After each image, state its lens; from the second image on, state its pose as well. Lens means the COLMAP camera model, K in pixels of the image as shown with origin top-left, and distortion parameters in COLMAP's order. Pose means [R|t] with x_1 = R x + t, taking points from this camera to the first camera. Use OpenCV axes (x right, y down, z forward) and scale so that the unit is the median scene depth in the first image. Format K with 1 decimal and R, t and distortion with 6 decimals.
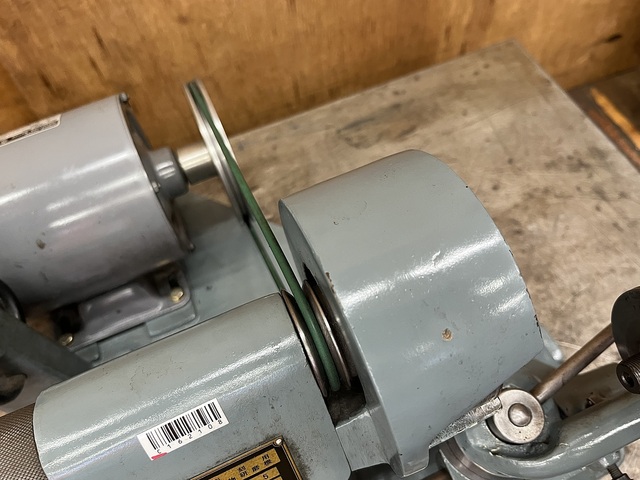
lens RADIAL K [[522.5, 0, 319.0], [0, 522.5, 241.2], [0, 0, 1]] dist [0.044999, -0.098516]
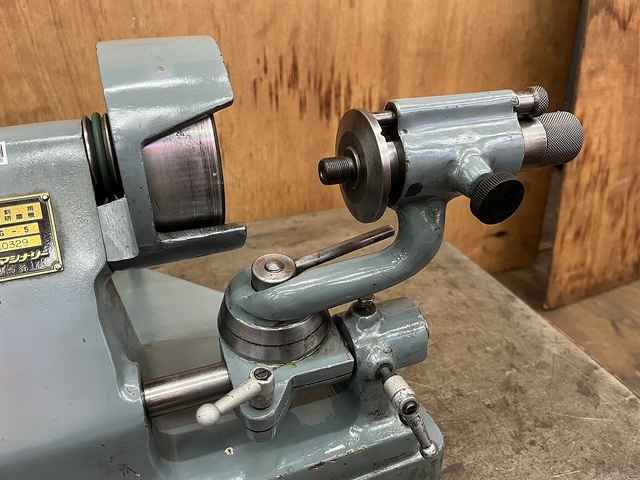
lens RADIAL K [[522.5, 0, 320.4], [0, 522.5, 246.1], [0, 0, 1]] dist [0.044999, -0.098516]
pose [[0.997604, 0.069056, -0.004169, 0.244129], [-0.061225, 0.853199, -0.517980, 0.447856], [-0.032213, 0.516994, 0.855383, -0.014304]]
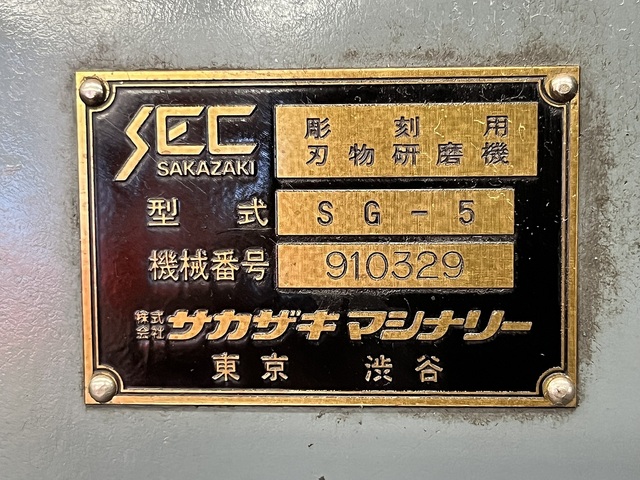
lens RADIAL K [[1199.7, 0, 320.5], [0, 1199.7, 239.8], [0, 0, 1]] dist [0.095888, 0.000000]
pose [[0.895336, 0.282477, -0.344356, 0.023763], [-0.392559, 0.865727, -0.310507, 0.292532], [0.210407, 0.413188, 0.886005, 0.172951]]
